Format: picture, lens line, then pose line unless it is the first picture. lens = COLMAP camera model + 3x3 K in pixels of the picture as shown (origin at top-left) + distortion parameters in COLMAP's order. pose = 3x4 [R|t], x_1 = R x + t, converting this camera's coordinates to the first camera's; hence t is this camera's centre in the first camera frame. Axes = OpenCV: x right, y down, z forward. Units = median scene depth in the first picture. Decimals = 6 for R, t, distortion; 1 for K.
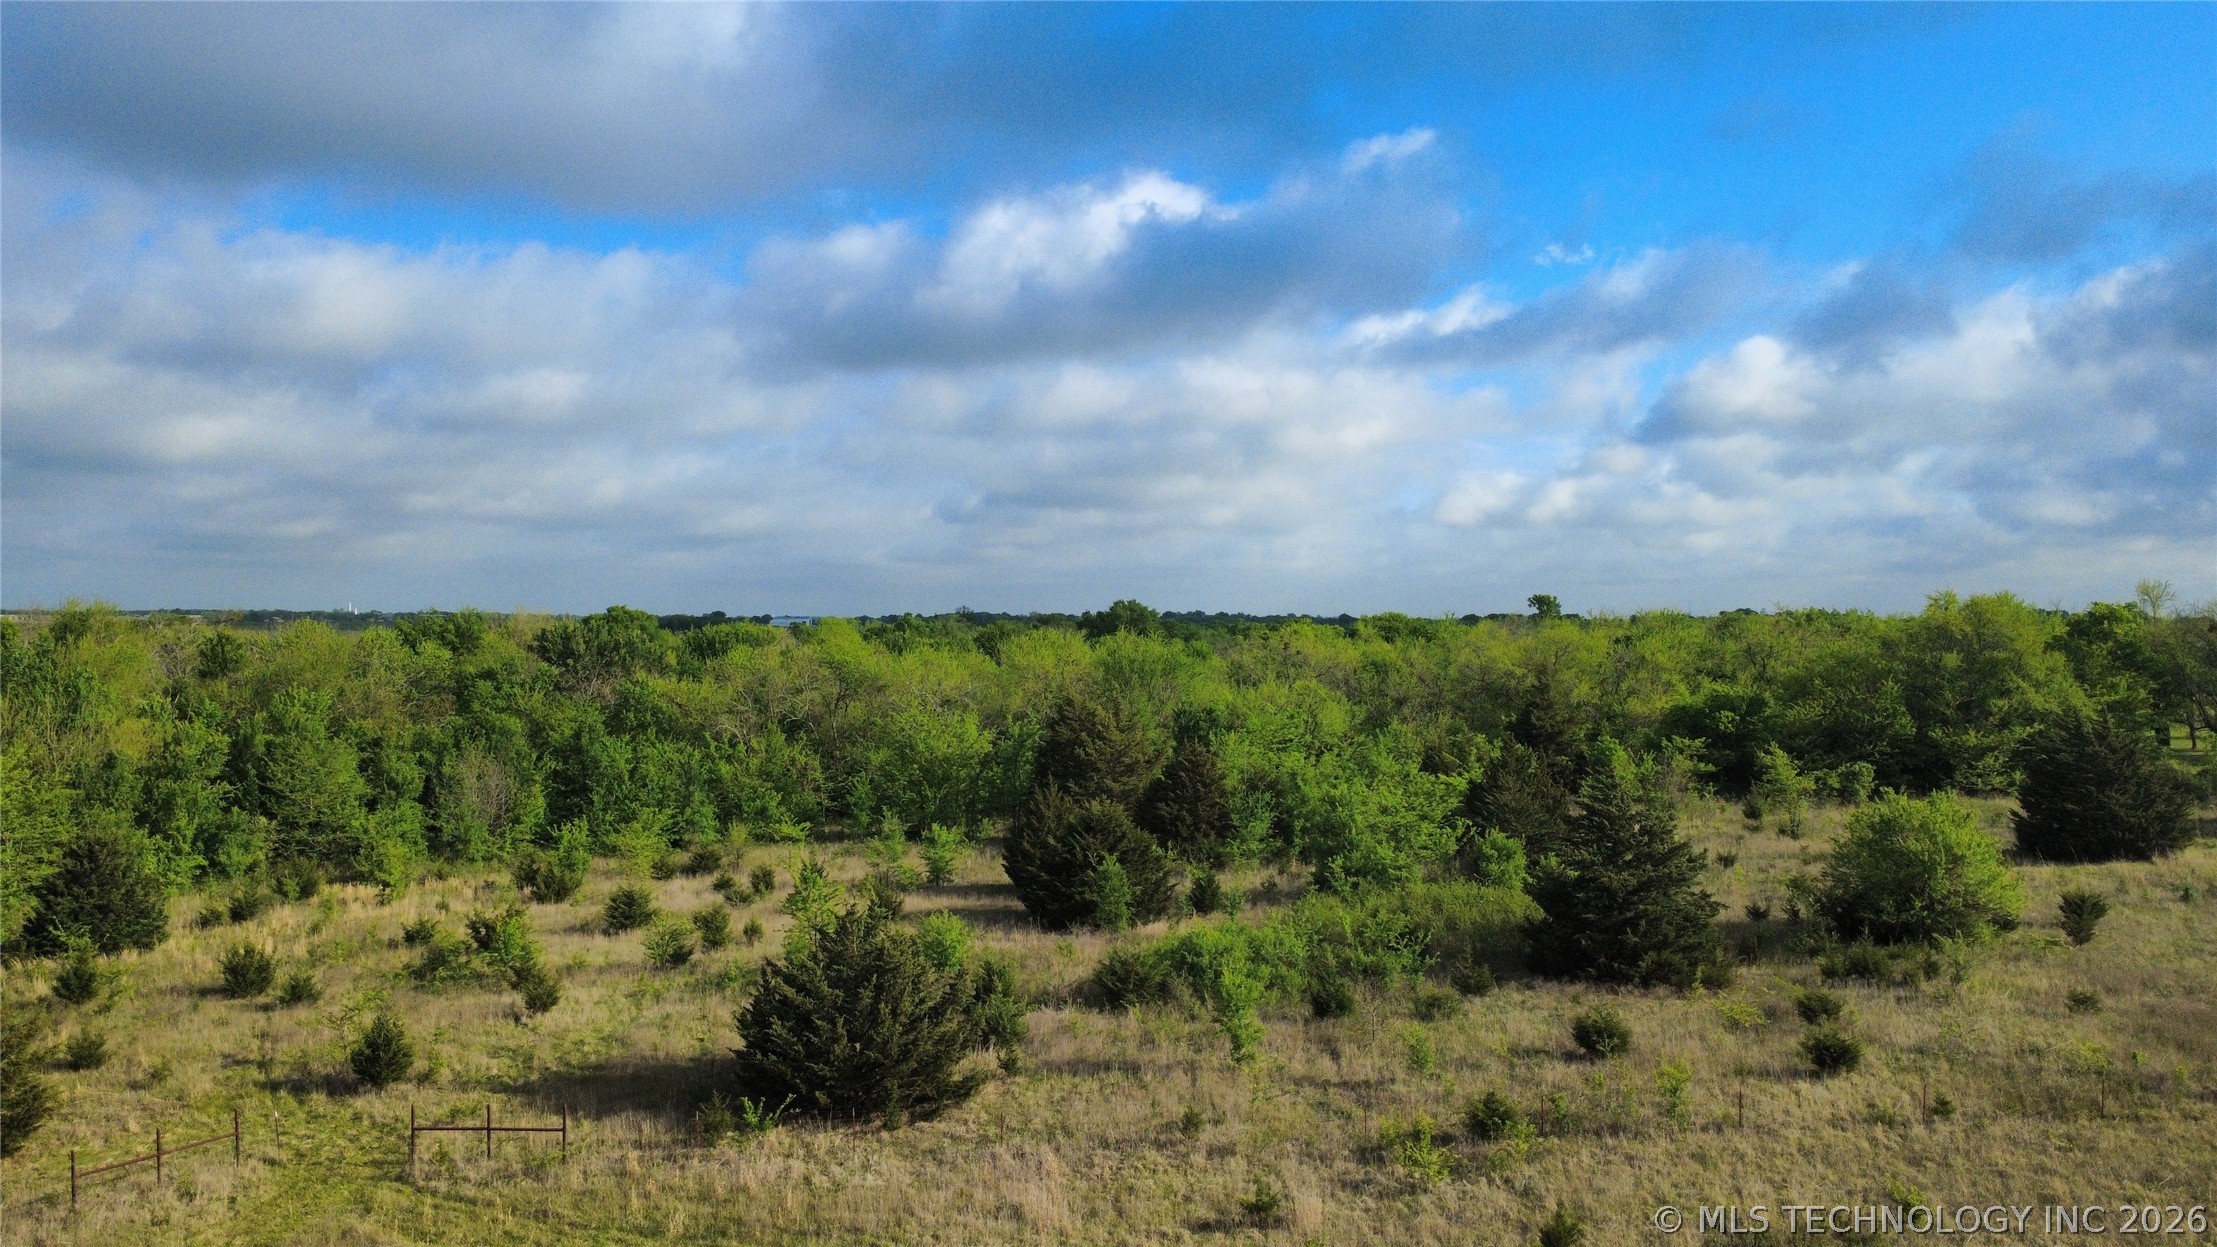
lens RADIAL K [[1610.7, 0, 1109.3], [0, 1610.7, 629.1], [0, 0, 1]] dist [-0.005554, 0.000764]
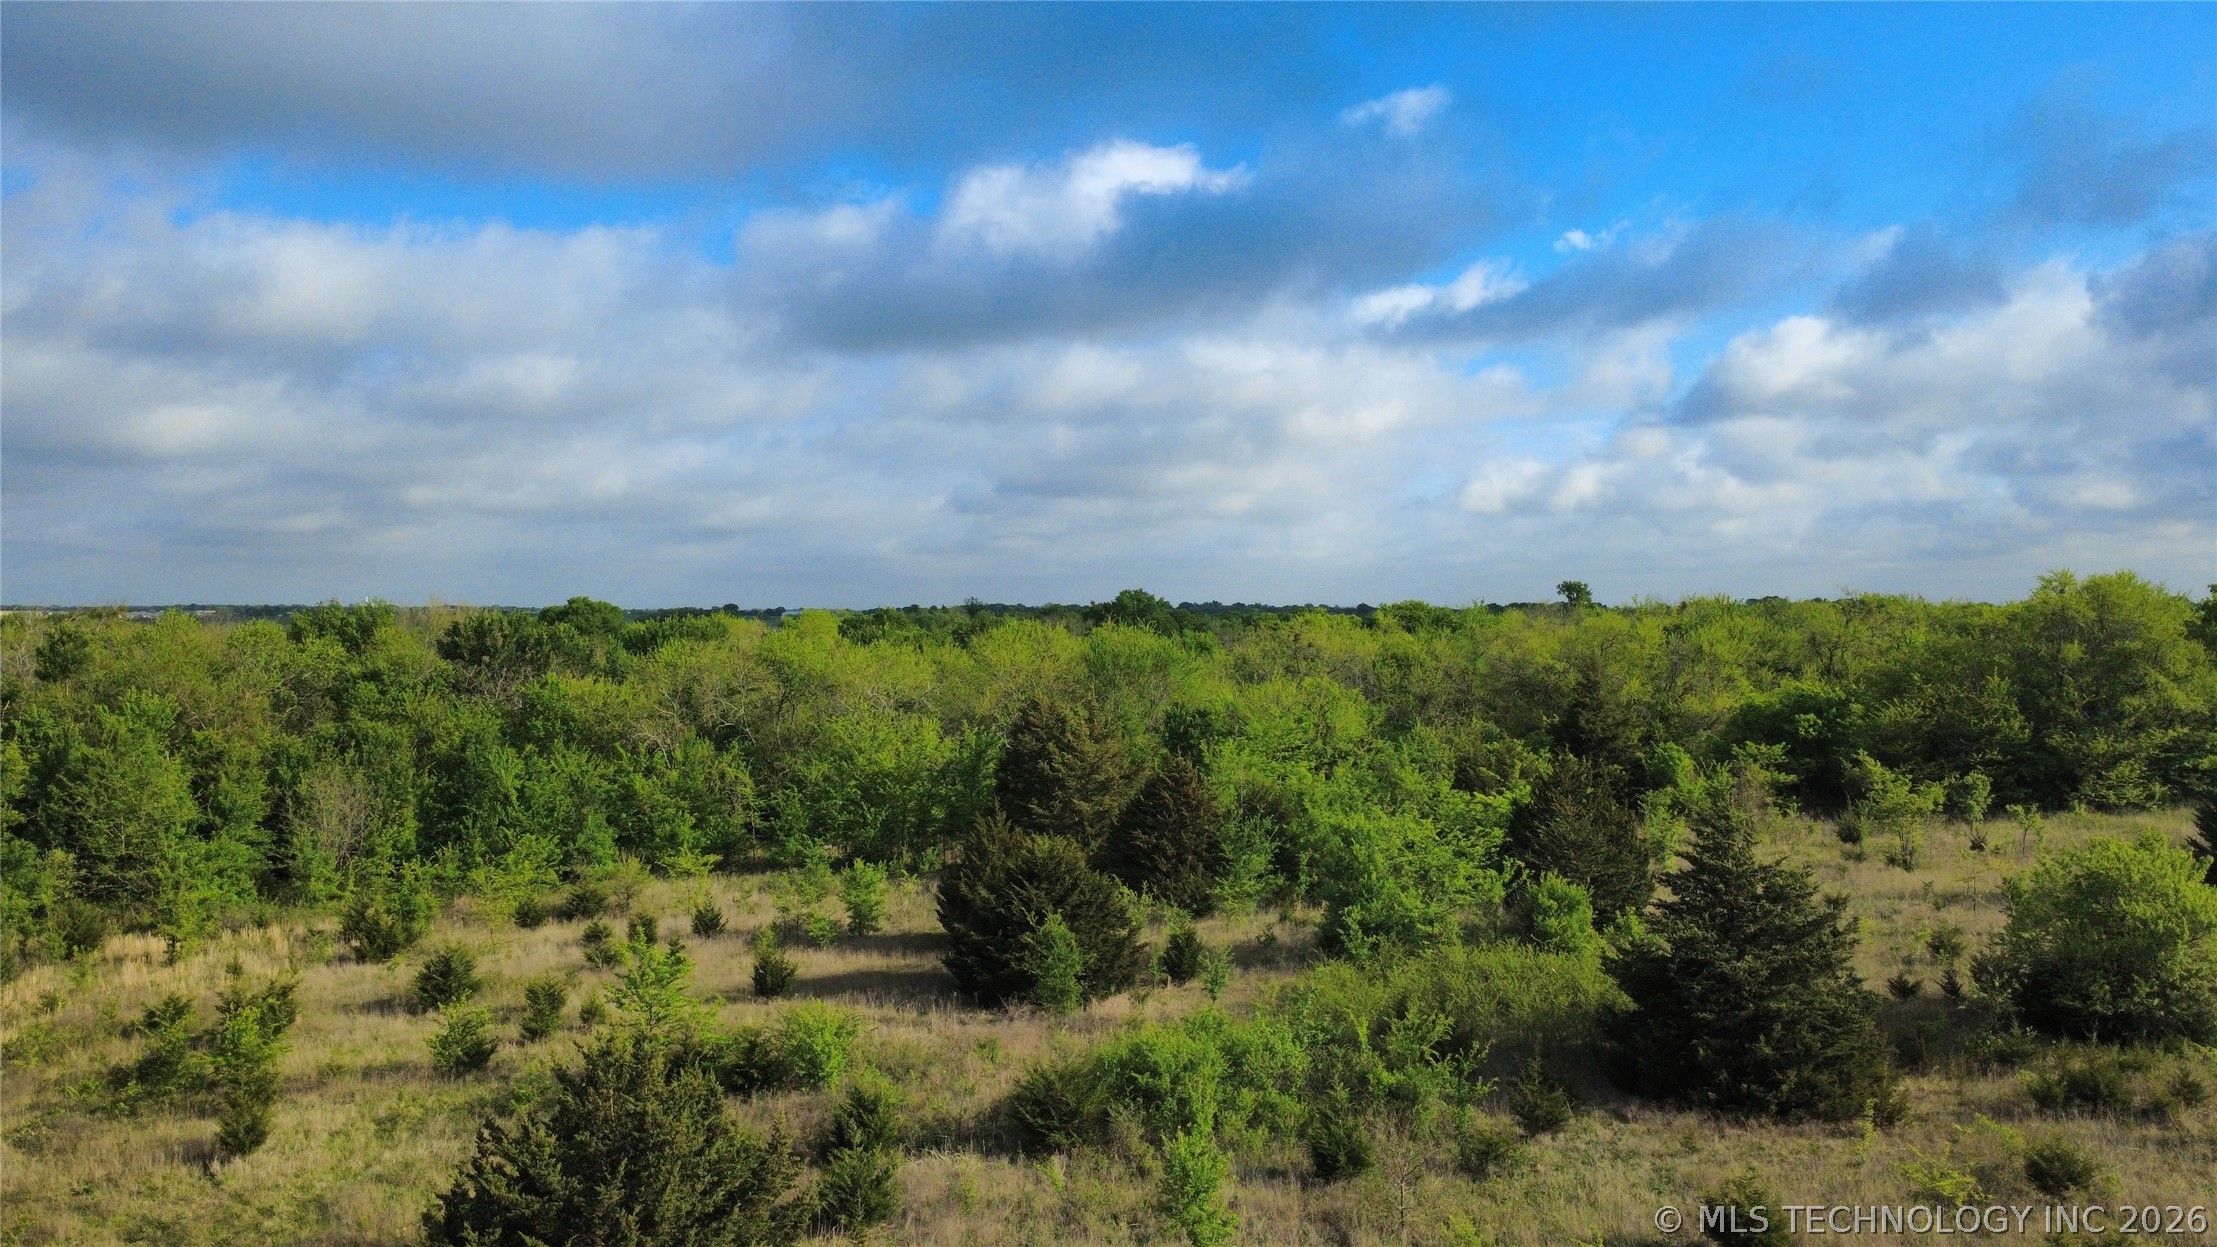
lens RADIAL K [[1610.7, 0, 1109.3], [0, 1610.7, 629.1], [0, 0, 1]] dist [-0.005554, 0.000764]
pose [[0.999928, -0.004573, -0.011127, 0.023586], [0.004631, 0.999976, 0.005219, 0.000711], [0.011103, -0.005270, 0.999924, 0.153681]]
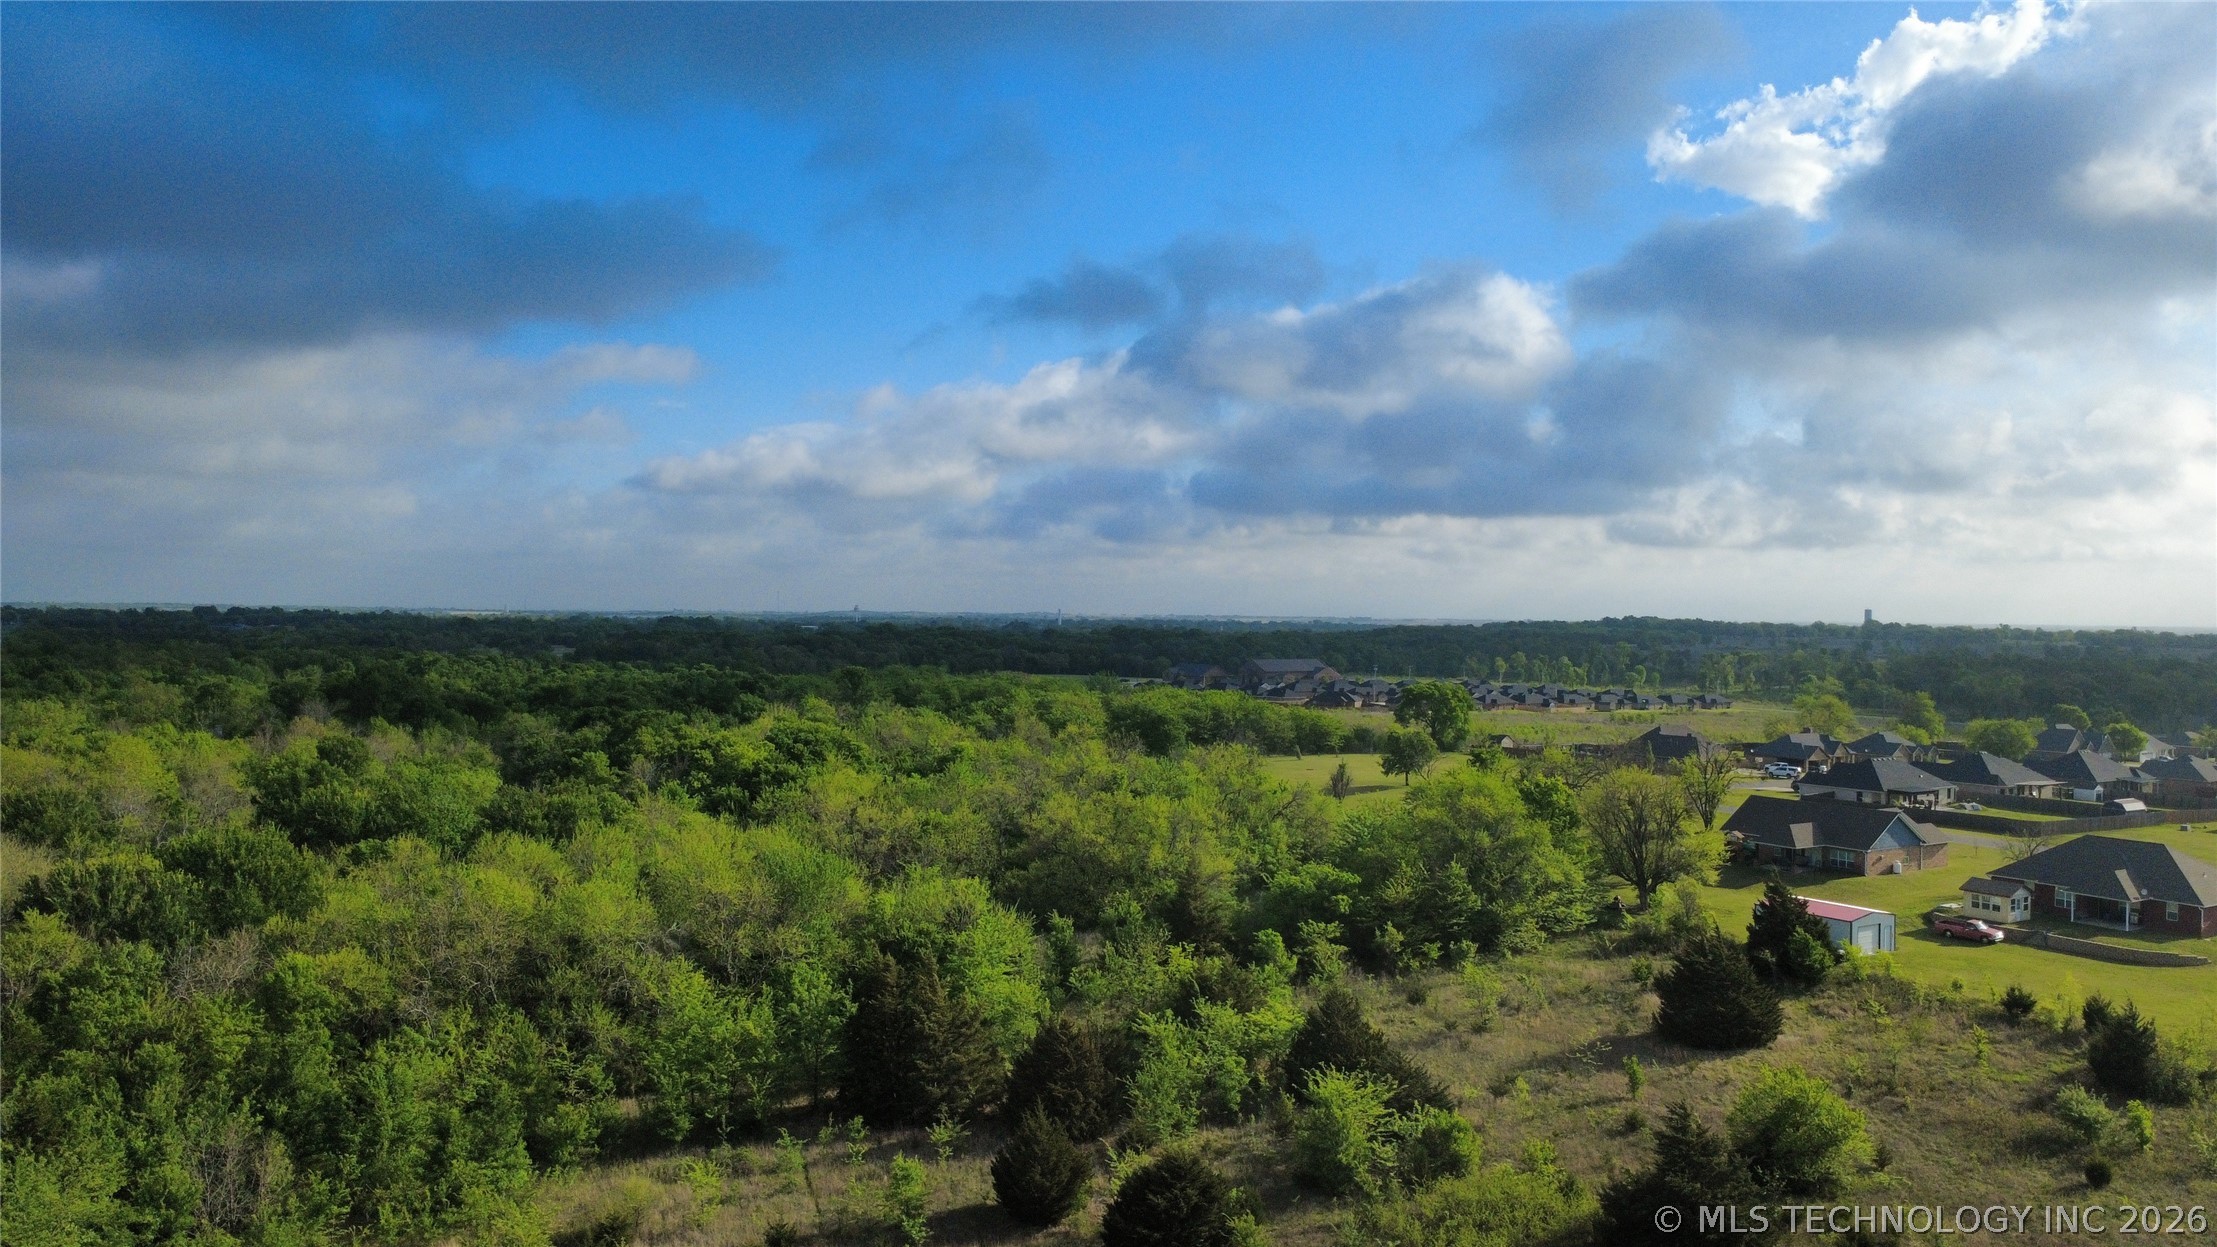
lens RADIAL K [[1610.7, 0, 1109.3], [0, 1610.7, 629.1], [0, 0, 1]] dist [-0.005554, 0.000764]
pose [[0.848116, 0.002582, 0.529804, -0.419200], [-0.007258, 0.999951, 0.006747, -0.163379], [-0.529761, -0.009568, 0.848093, 0.106841]]
